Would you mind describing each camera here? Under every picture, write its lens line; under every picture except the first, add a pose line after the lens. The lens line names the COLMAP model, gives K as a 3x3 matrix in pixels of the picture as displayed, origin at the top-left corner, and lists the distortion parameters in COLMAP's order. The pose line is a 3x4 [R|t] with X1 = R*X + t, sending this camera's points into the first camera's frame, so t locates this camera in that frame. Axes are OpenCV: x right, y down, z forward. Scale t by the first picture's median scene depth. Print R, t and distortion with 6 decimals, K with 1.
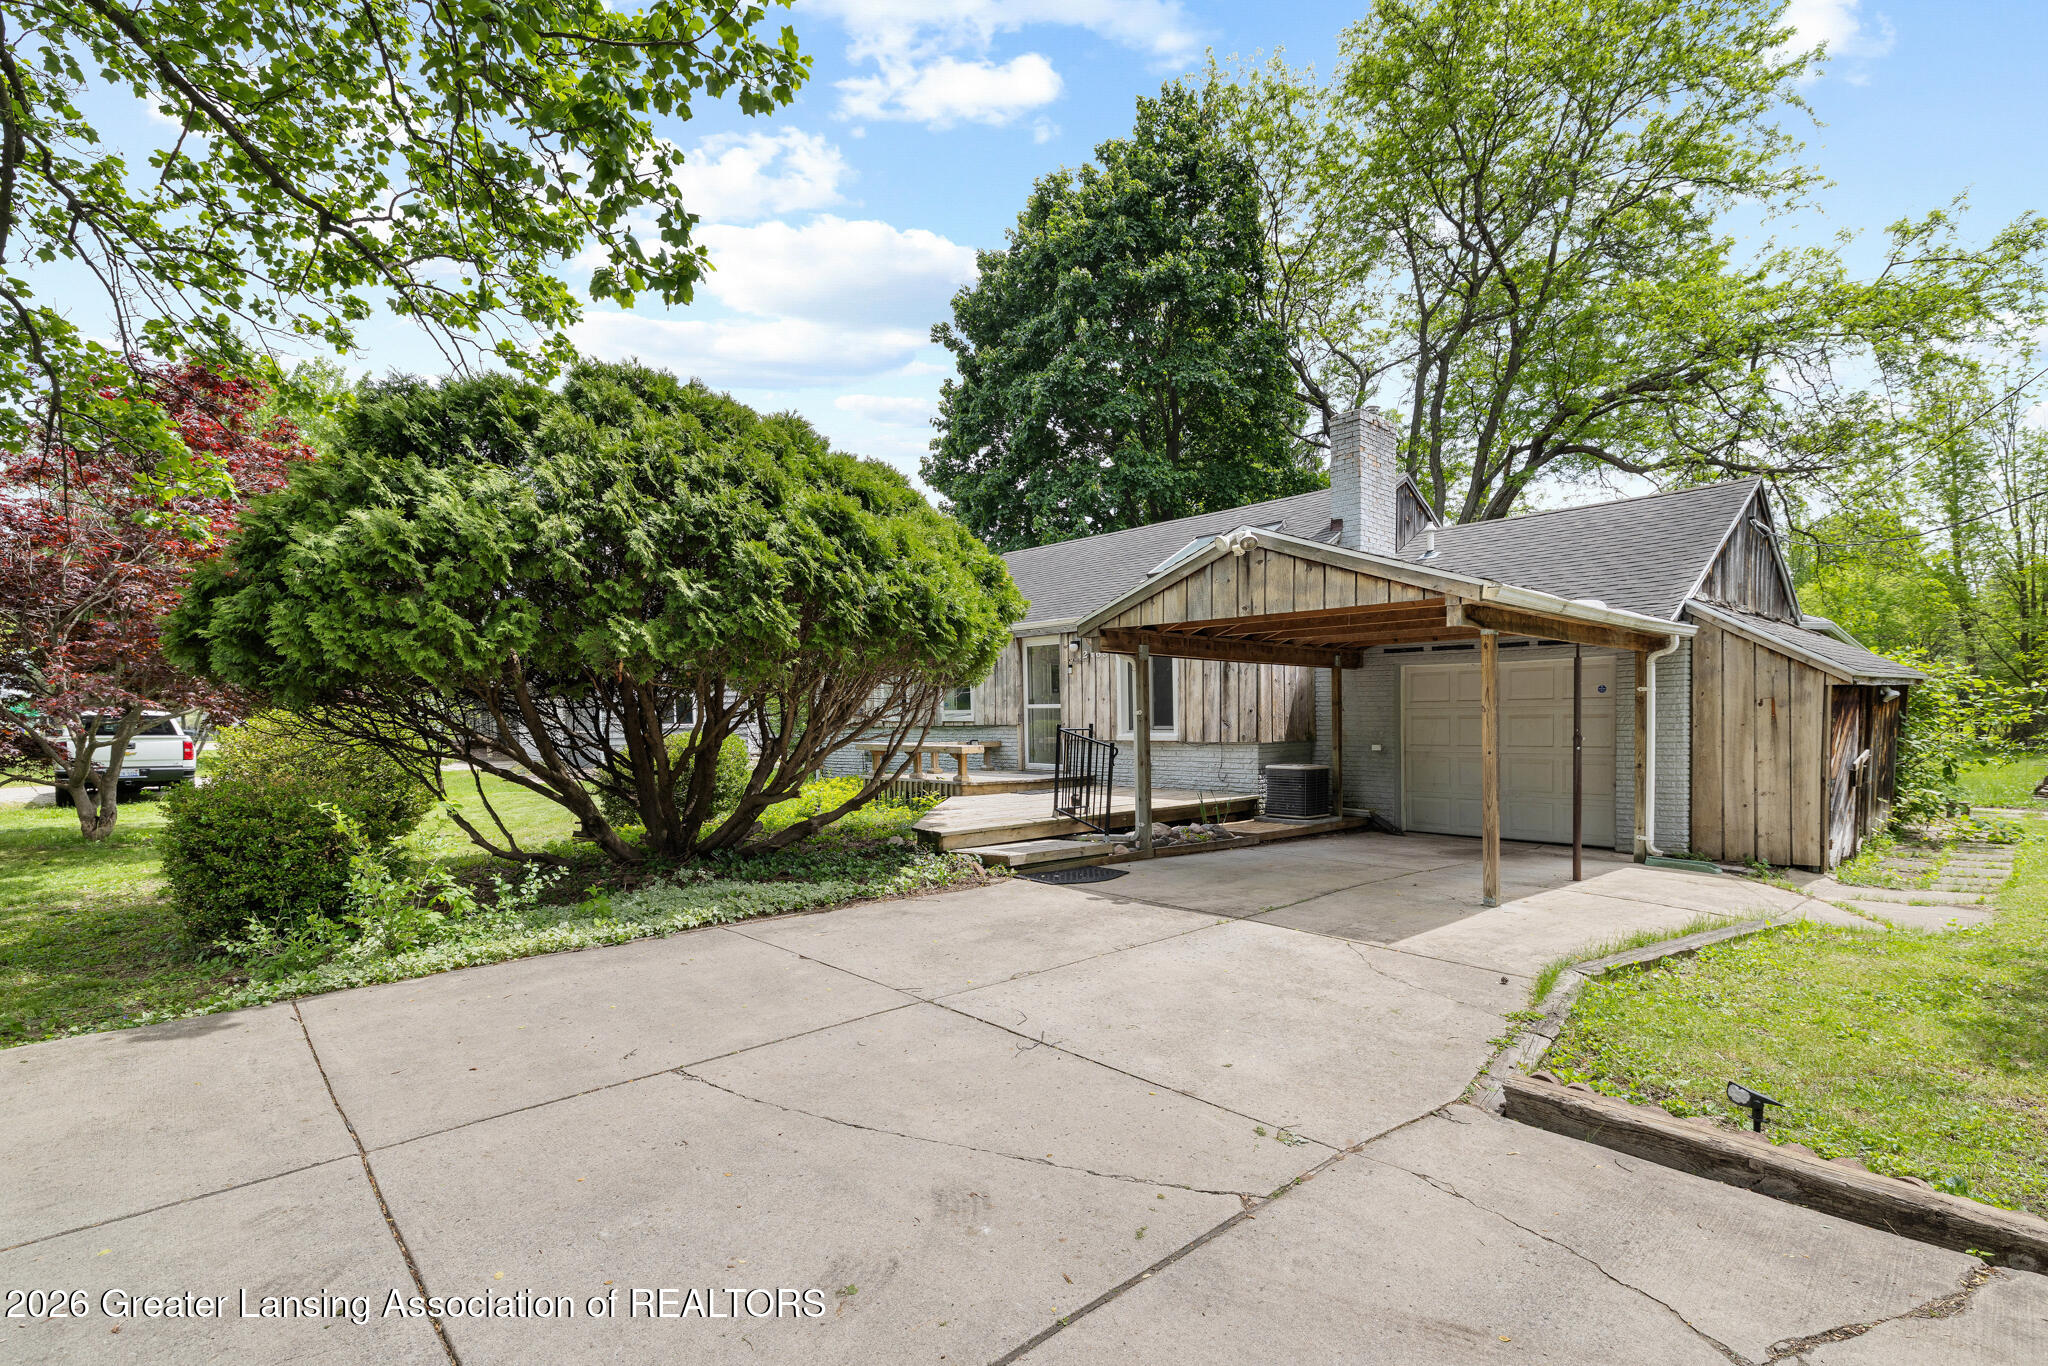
lens RADIAL K [[925.9, 0, 1027.0], [0, 925.9, 662.9], [0, 0, 1]] dist [0.013095, -0.000240]
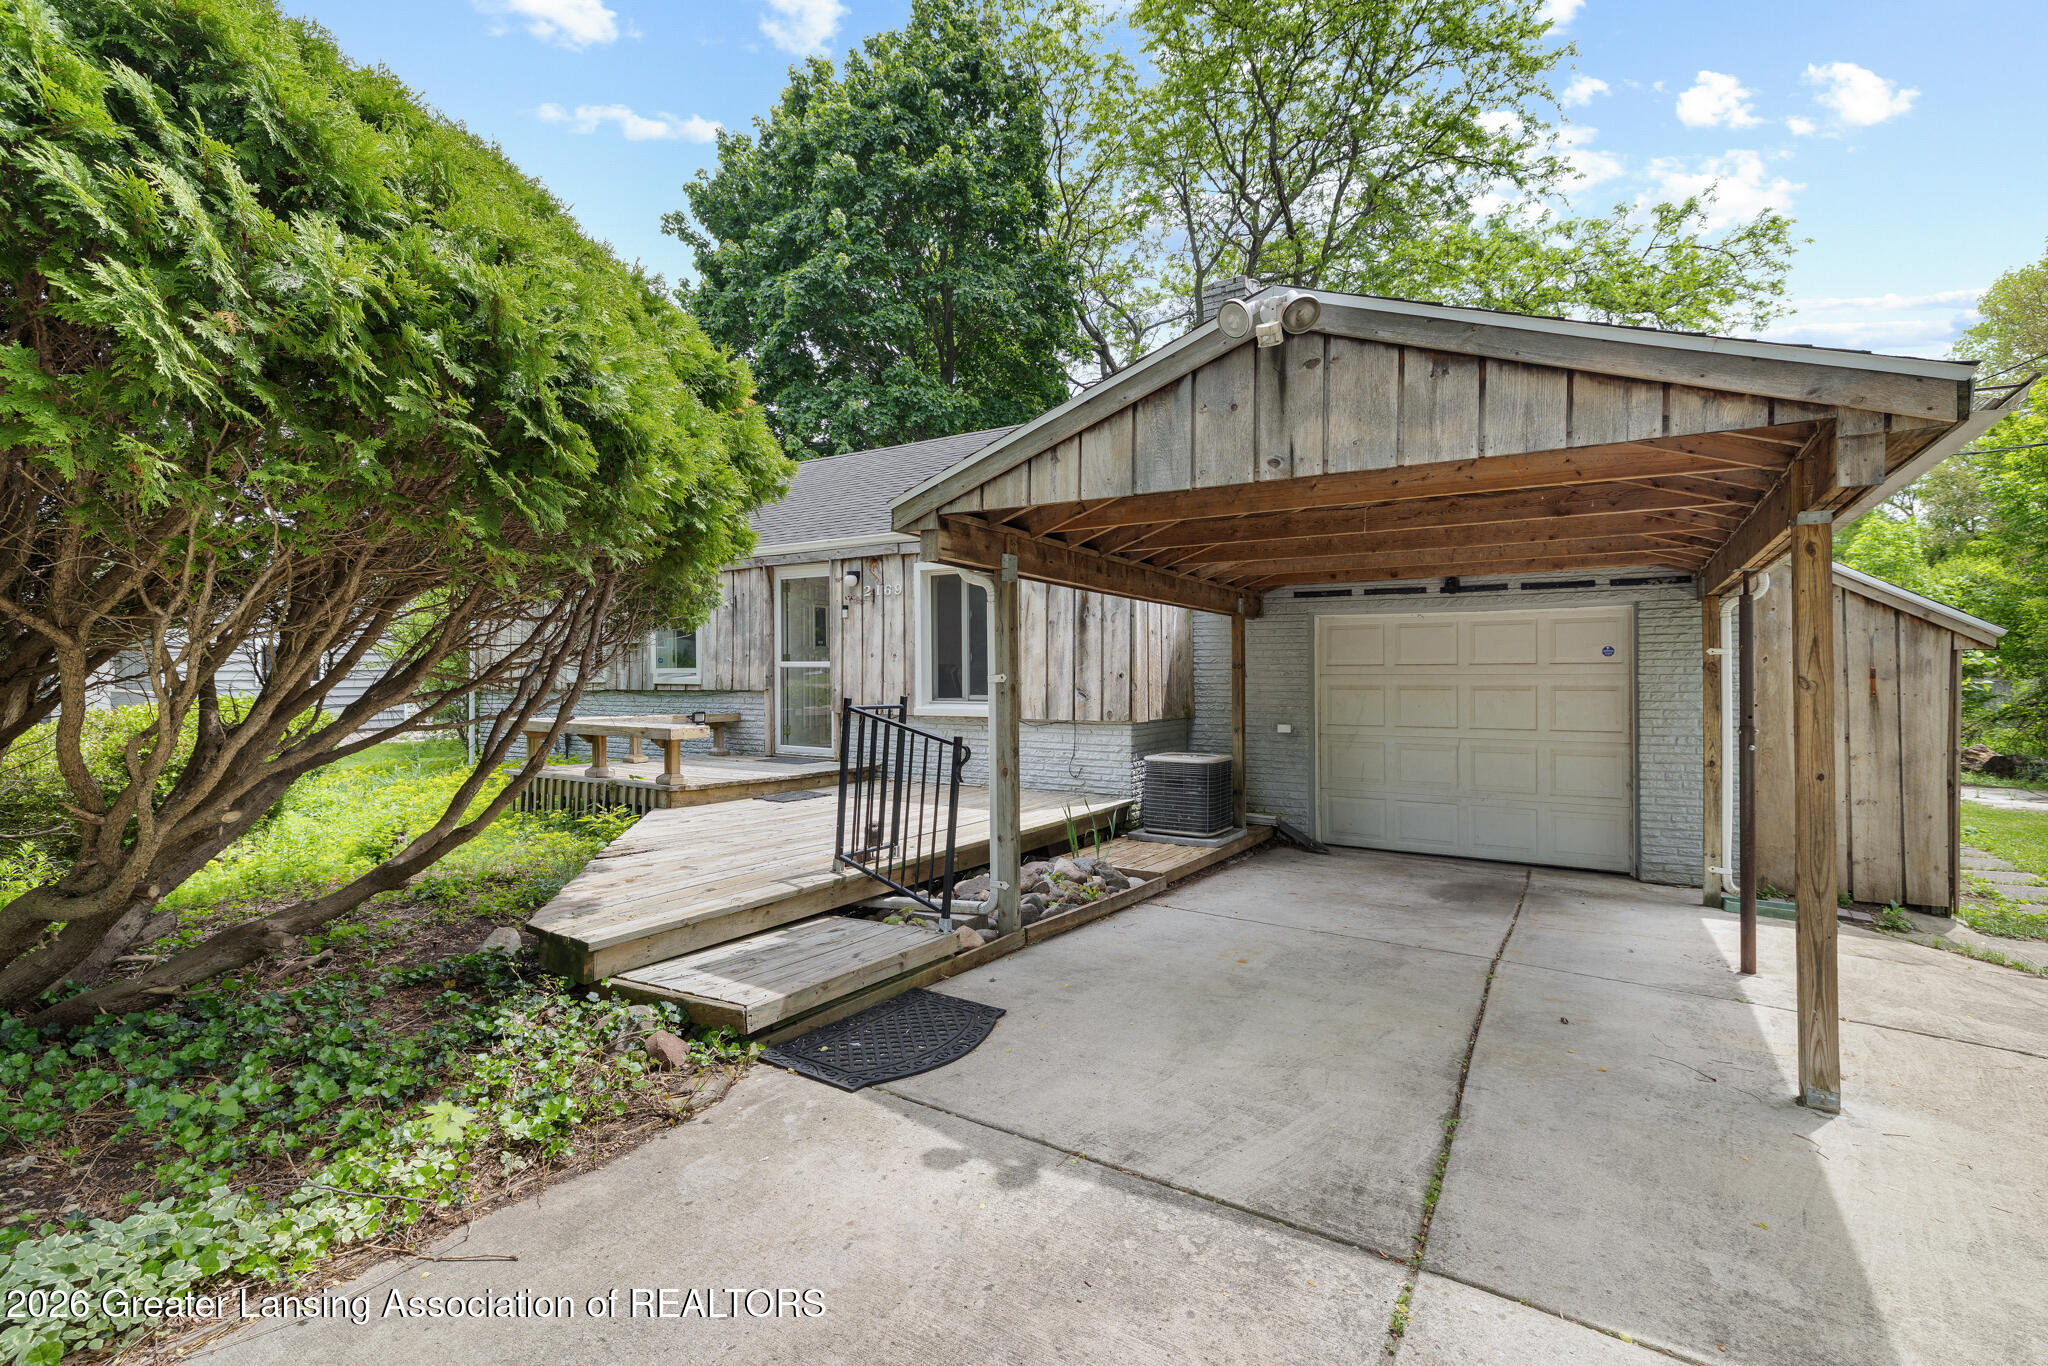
lens RADIAL K [[925.9, 0, 1027.0], [0, 925.9, 662.9], [0, 0, 1]] dist [0.013095, -0.000240]
pose [[0.964281, 0.015232, 0.264443, -0.006113], [-0.026483, 0.998887, 0.039034, 0.017123], [-0.263554, -0.044643, 0.963611, 0.349149]]
